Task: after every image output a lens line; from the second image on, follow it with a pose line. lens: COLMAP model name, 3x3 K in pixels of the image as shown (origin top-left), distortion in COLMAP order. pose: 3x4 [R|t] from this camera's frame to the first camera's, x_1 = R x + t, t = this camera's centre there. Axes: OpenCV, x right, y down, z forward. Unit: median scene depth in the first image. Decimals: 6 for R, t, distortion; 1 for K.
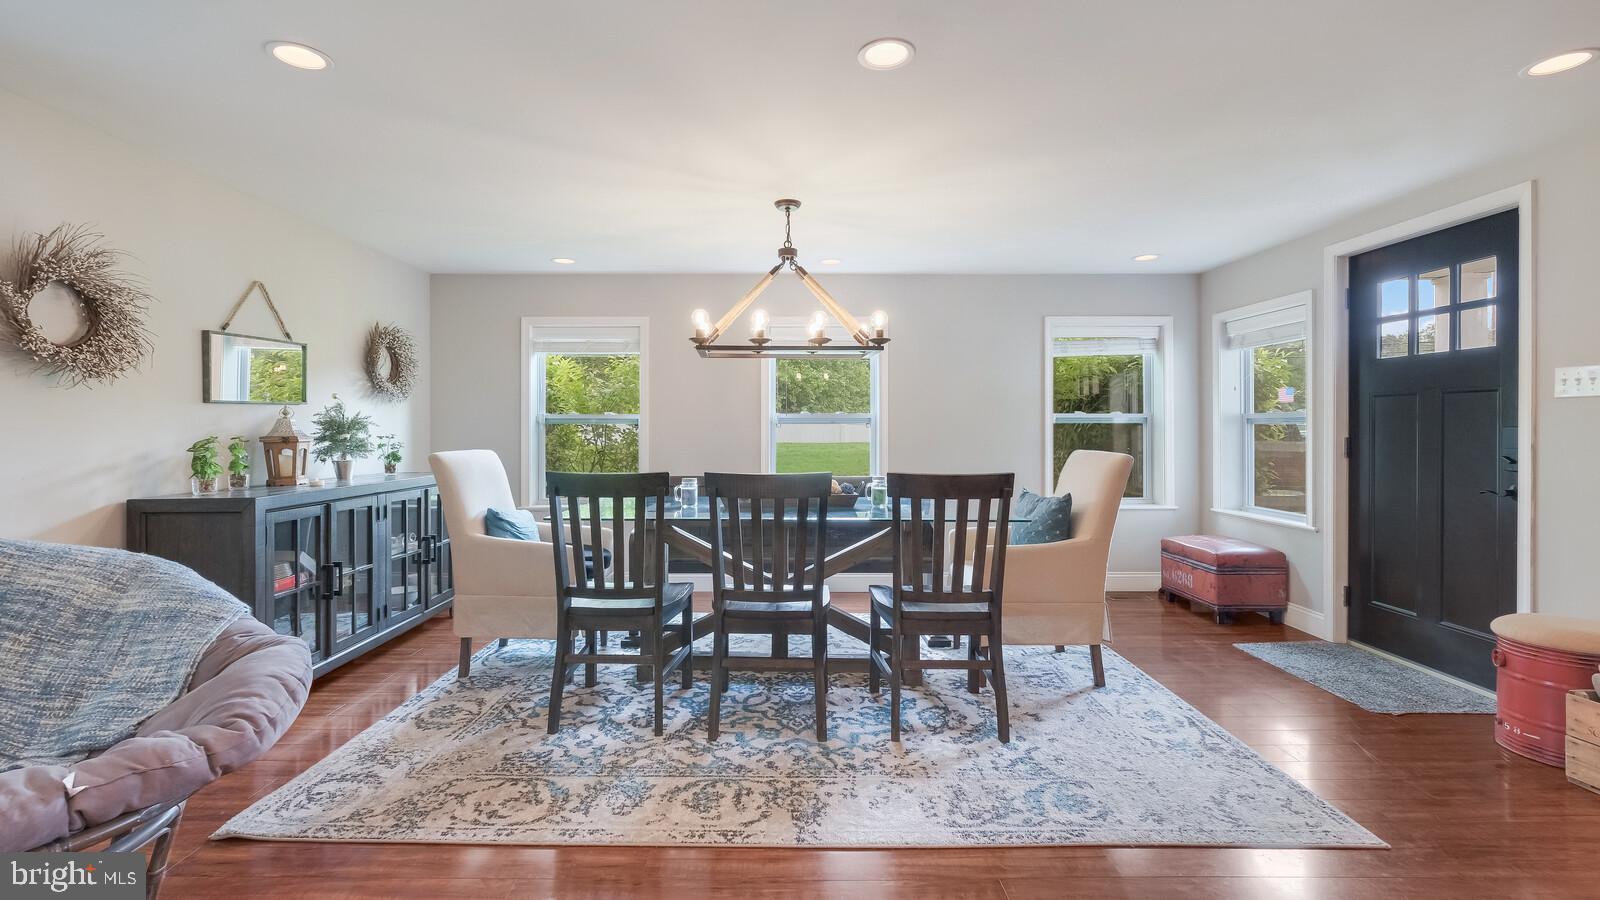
lens RADIAL K [[699.6, 0, 790.5], [0, 699.6, 427.4], [0, 0, 1]] dist [0.002357, 0.000125]
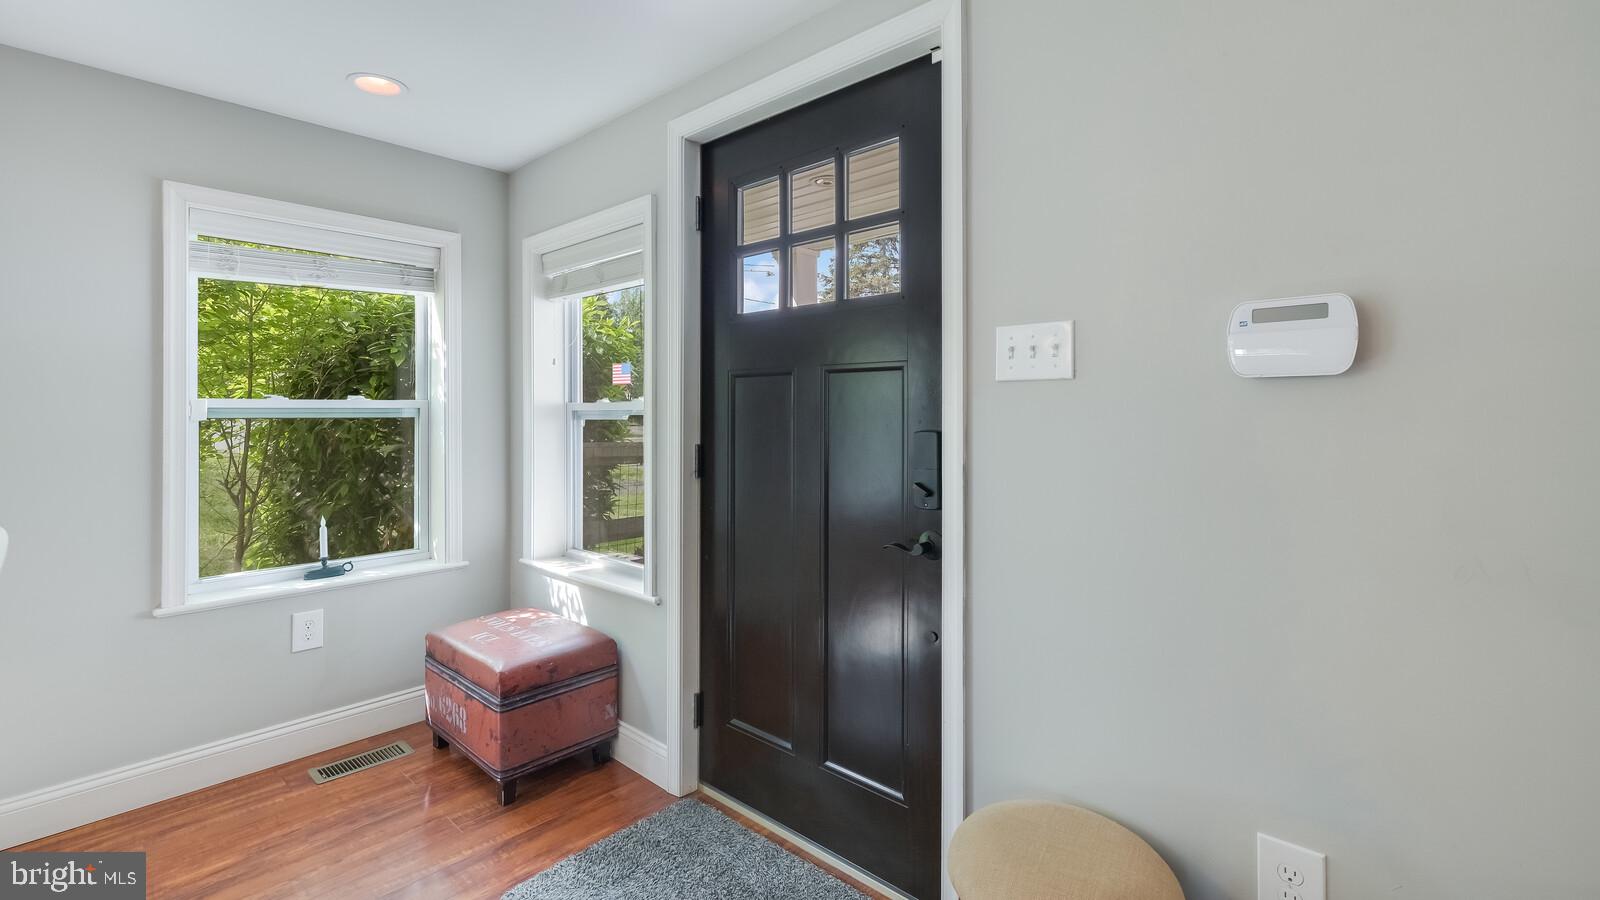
lens RADIAL K [[714.9, 0, 794.0], [0, 714.9, 409.4], [0, 0, 1]] dist [0.000701, 0.000020]
pose [[0.690161, 0.003070, 0.723649, 0.398888], [0.001800, 0.999981, -0.005959, -0.011689], [-0.723654, 0.005415, 0.690142, 0.506495]]
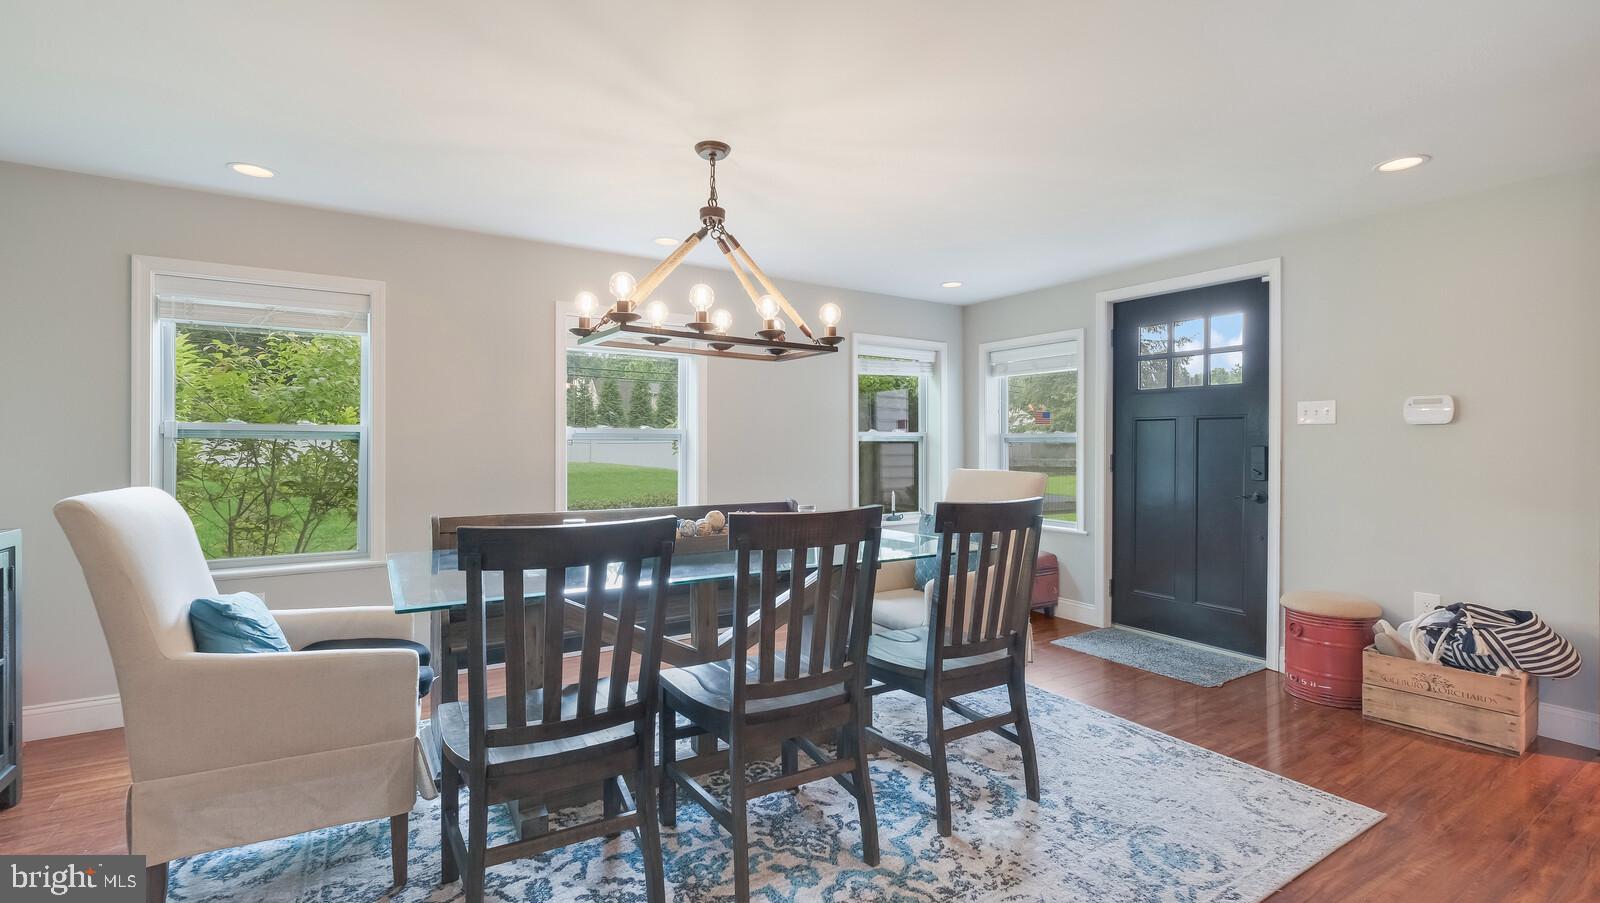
lens RADIAL K [[698.2, 0, 803.2], [0, 698.2, 442.6], [0, 0, 1]] dist [-0.000200, 0.000050]
pose [[0.847844, 0.003571, 0.530234, -0.273545], [-0.002605, 0.999993, -0.002569, -0.001416], [-0.530240, 0.000796, 0.847847, 0.265320]]
